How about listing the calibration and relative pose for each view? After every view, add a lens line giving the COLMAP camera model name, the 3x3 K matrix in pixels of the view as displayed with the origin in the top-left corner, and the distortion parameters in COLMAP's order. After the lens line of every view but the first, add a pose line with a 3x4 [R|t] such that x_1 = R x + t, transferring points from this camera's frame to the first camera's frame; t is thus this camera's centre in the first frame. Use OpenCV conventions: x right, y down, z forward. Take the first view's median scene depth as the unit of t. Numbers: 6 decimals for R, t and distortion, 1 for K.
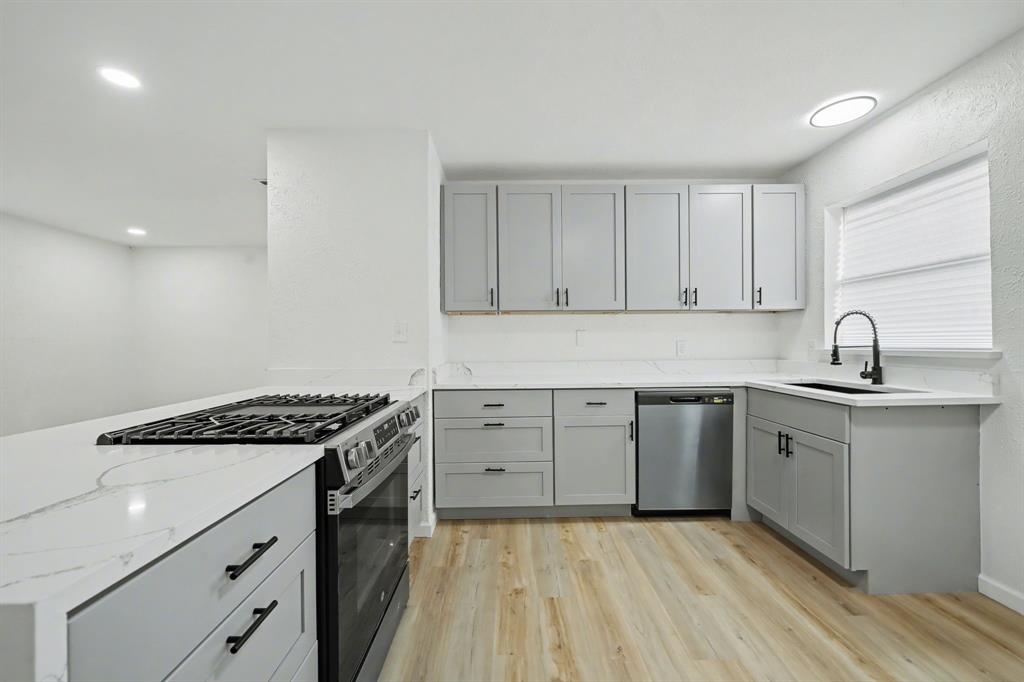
lens RADIAL K [[409.5, 0, 509.4], [0, 409.5, 343.3], [0, 0, 1]] dist [0.000371, -0.000623]
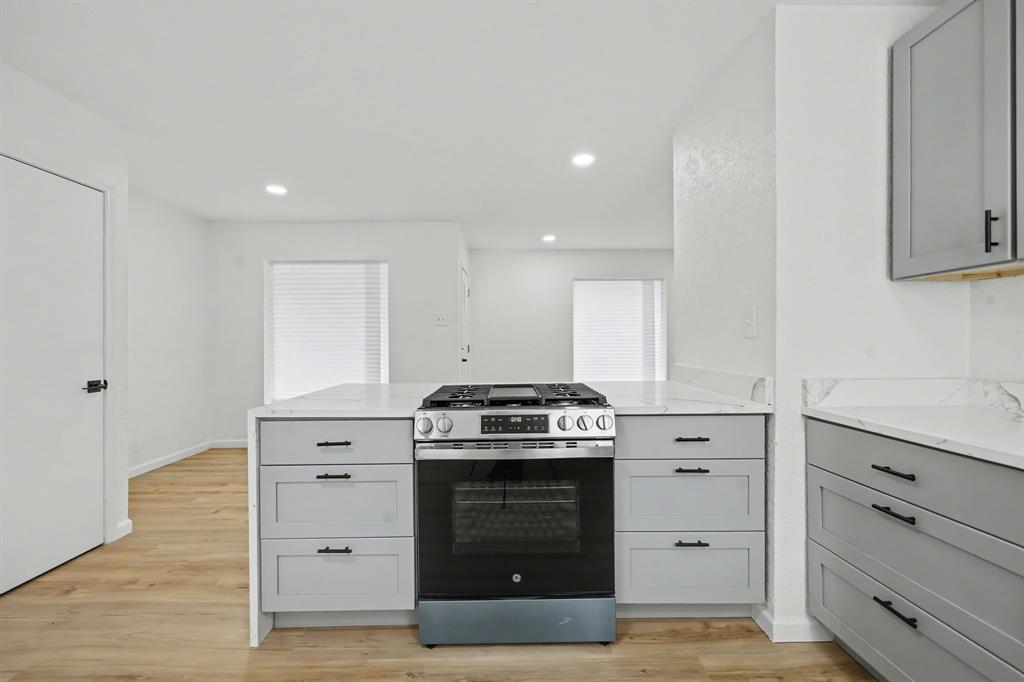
lens RADIAL K [[417.9, 0, 506.6], [0, 417.9, 340.9], [0, 0, 1]] dist [-0.000767, -0.000279]
pose [[-0.002864, 0.008207, -0.999962, 0.441776], [0.002030, 0.999964, 0.008201, -0.003788], [0.999994, -0.002006, -0.002881, 0.561231]]
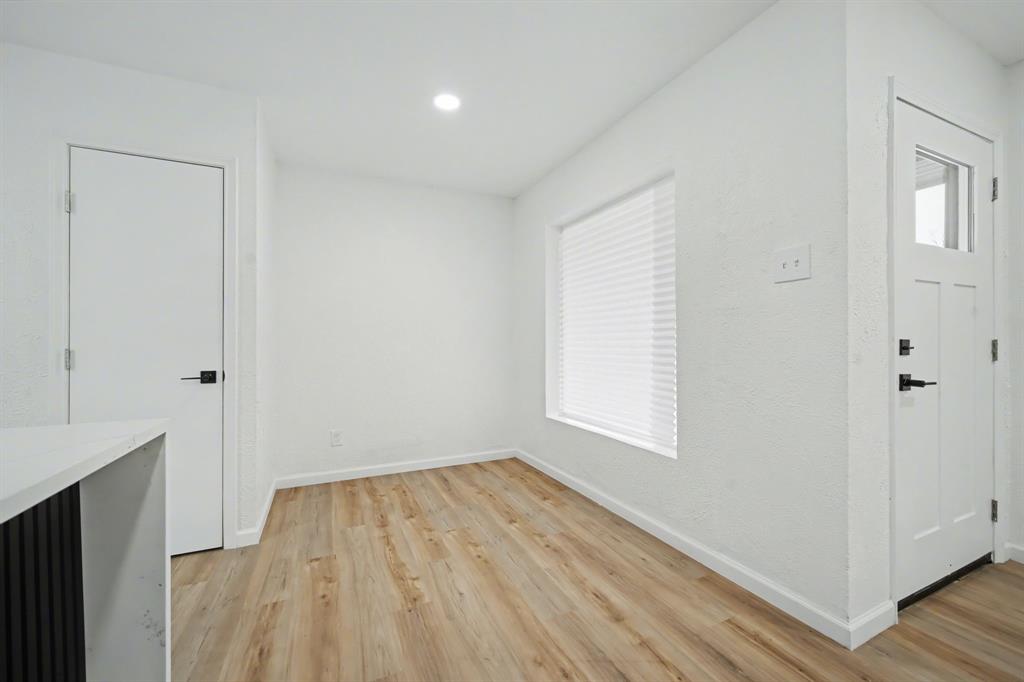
lens RADIAL K [[409.5, 0, 510.1], [0, 409.5, 341.8], [0, 0, 1]] dist [0.000371, -0.000623]
pose [[-0.911153, 0.008574, -0.411980, -0.704269], [0.008295, 0.999963, 0.002466, 0.033090], [0.411985, -0.001171, -0.911190, 0.676361]]
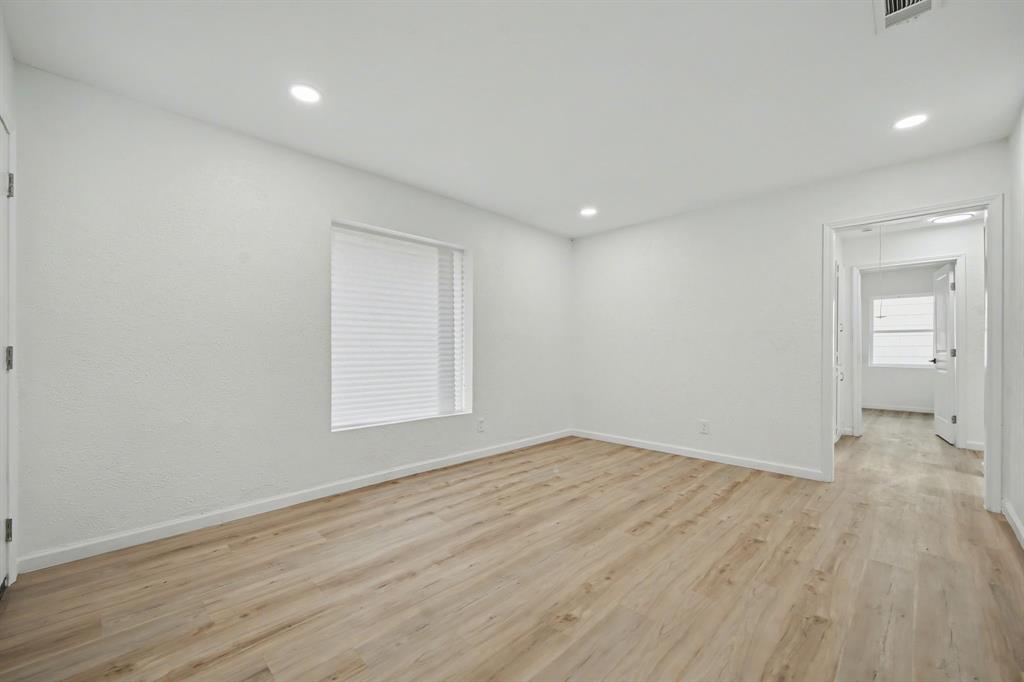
lens RADIAL K [[409.5, 0, 524.1], [0, 409.5, 348.5], [0, 0, 1]] dist [0.000371, -0.000623]
pose [[0.714763, 0.006292, -0.699339, -0.704314], [-0.008411, 0.999965, 0.000400, 0.034153], [0.699316, 0.005596, 0.714790, 0.465084]]
